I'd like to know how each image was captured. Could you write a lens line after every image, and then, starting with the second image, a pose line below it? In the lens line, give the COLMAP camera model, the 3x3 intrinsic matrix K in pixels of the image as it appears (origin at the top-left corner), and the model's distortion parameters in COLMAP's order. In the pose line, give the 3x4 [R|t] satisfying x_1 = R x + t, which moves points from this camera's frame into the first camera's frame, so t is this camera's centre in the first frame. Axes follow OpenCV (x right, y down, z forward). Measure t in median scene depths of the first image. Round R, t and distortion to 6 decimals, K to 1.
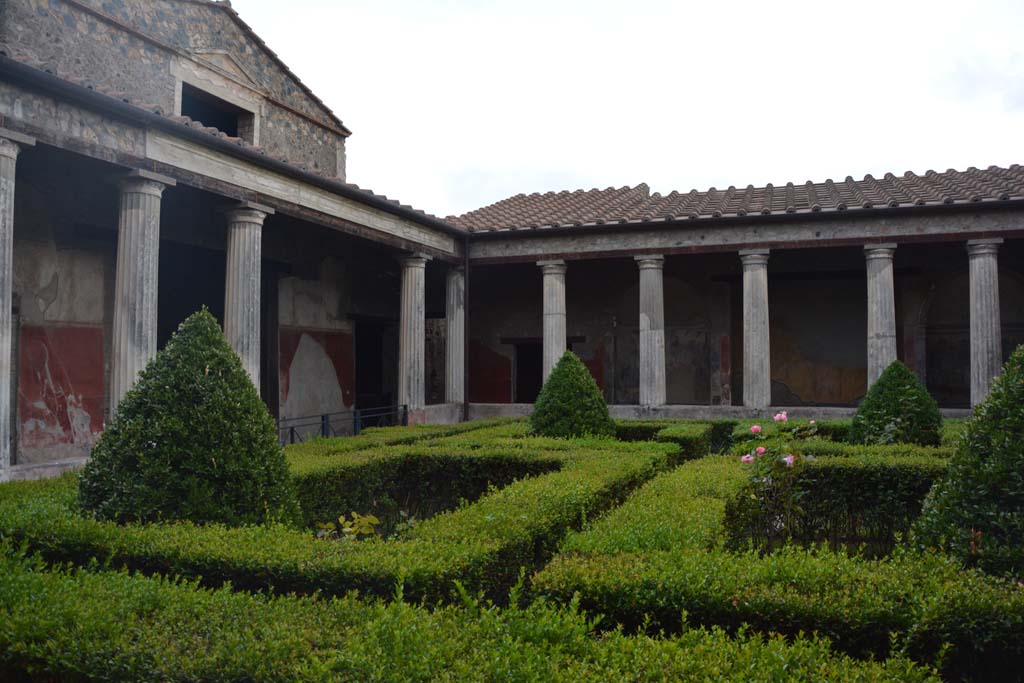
lens RADIAL K [[812.4, 0, 535.1], [0, 812.4, 326.4], [0, 0, 1]] dist [-0.138229, 0.091716]
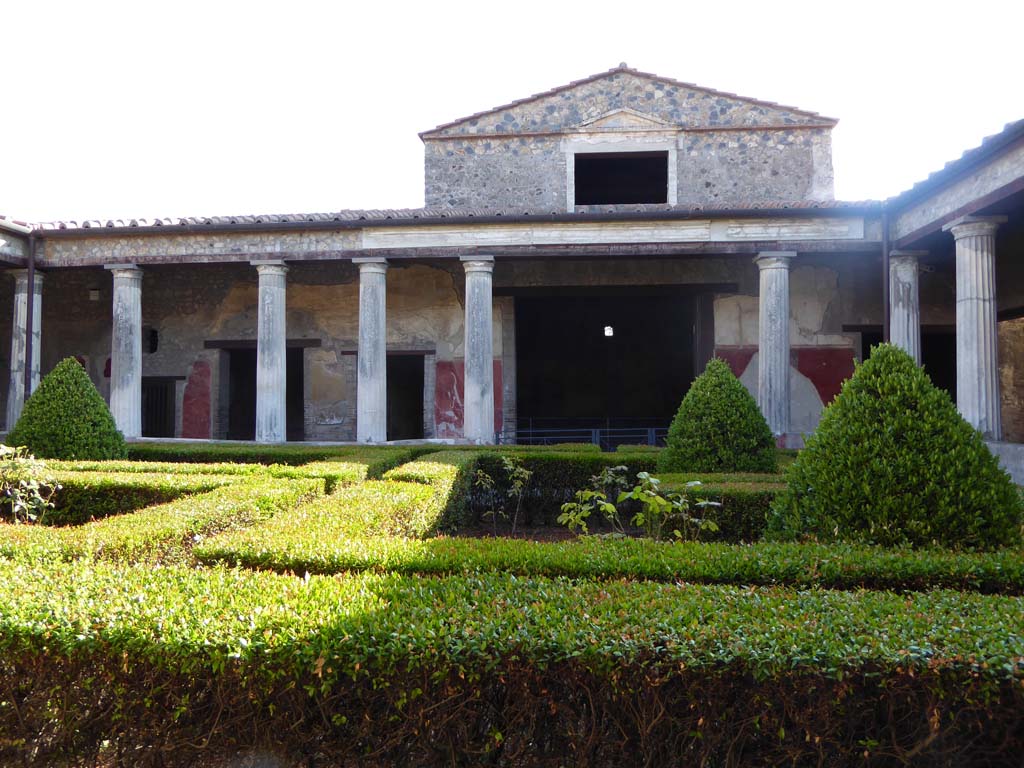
lens RADIAL K [[742.2, 0, 501.3], [0, 742.2, 369.7], [0, 0, 1]] dist [-0.030542, 0.015744]
pose [[0.218836, -0.032267, -0.975228, 0.563024], [0.049694, 0.998525, -0.021887, 0.037353], [0.974495, -0.043673, 0.220117, 0.551075]]
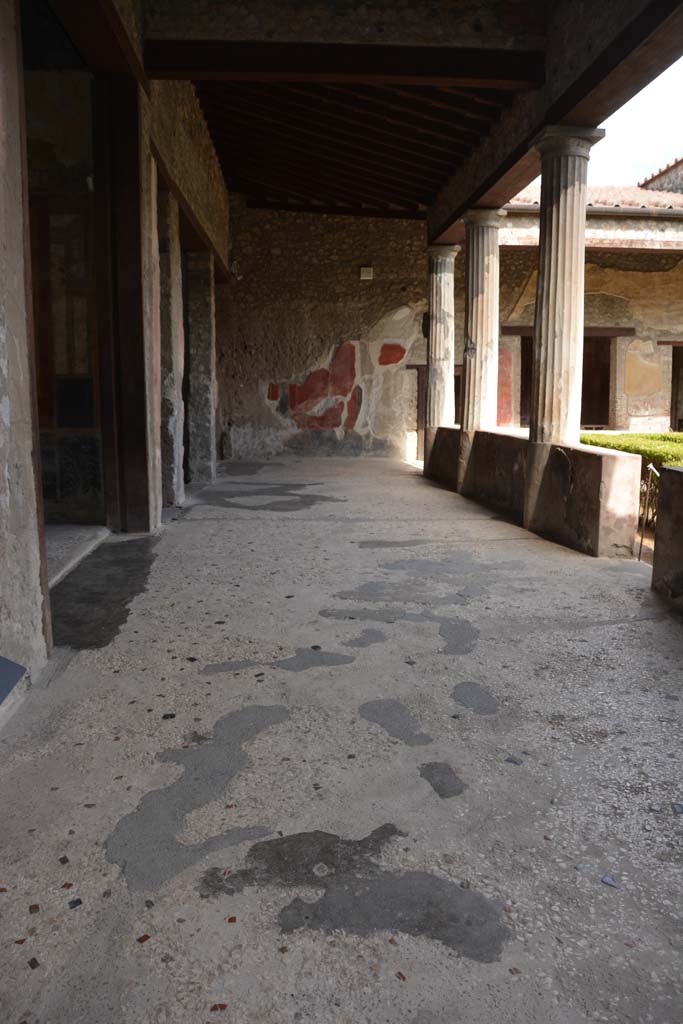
lens RADIAL K [[812.4, 0, 337.3], [0, 812.4, 494.2], [0, 0, 1]] dist [-0.138229, 0.091716]
pose [[0.392100, 0.128134, -0.910955, 0.347841], [0.051242, 0.985672, 0.160699, -0.013369], [0.918494, -0.109689, 0.379916, -0.295532]]
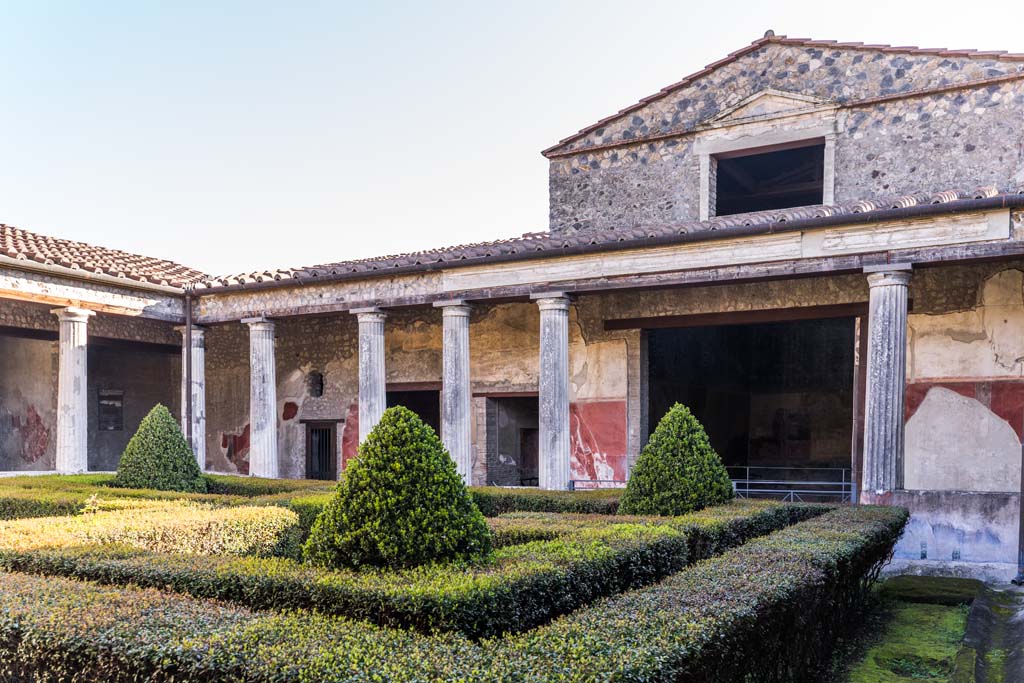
lens RADIAL K [[887.9, 0, 497.4], [0, 887.9, 466.9], [0, 0, 1]] dist [0.022736, -0.018496]
pose [[-0.203125, 0.041062, -0.978292, 0.678252], [0.047798, 0.998345, 0.031979, 0.040387], [0.977986, -0.040264, -0.204751, 0.842667]]
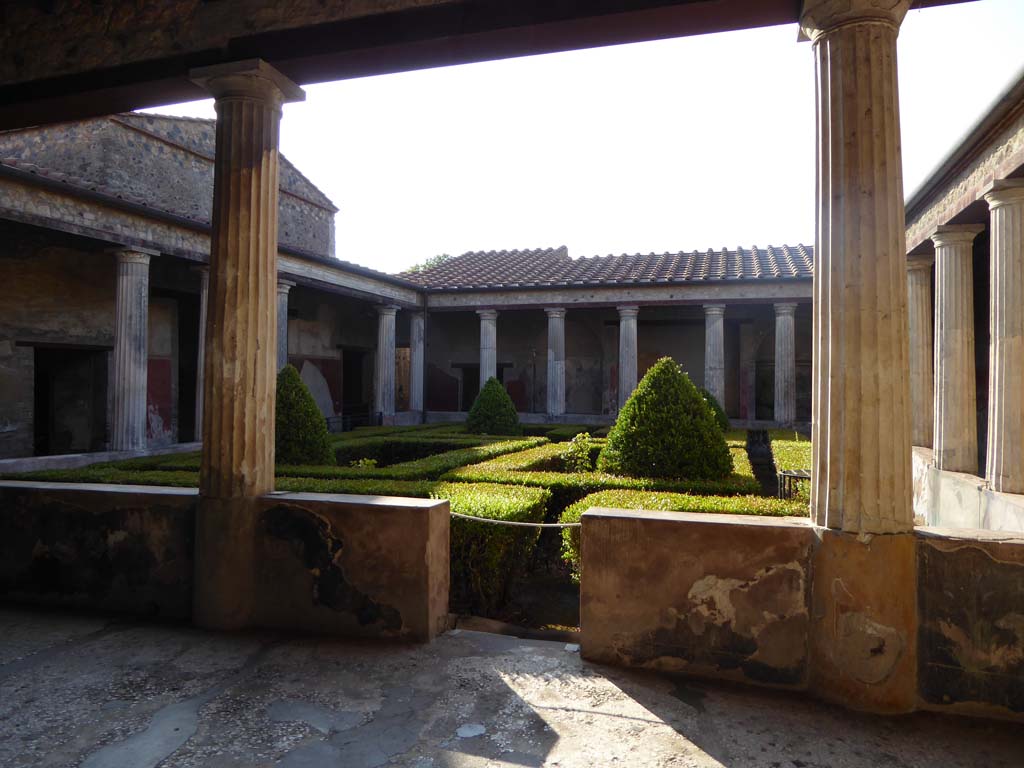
lens RADIAL K [[742.2, 0, 520.5], [0, 742.2, 372.6], [0, 0, 1]] dist [-0.030542, 0.015744]
pose [[0.999350, 0.009224, 0.034836, 0.038247], [-0.010588, 0.999176, 0.039176, -0.026360], [-0.034446, -0.039520, 0.998625, -0.307095]]
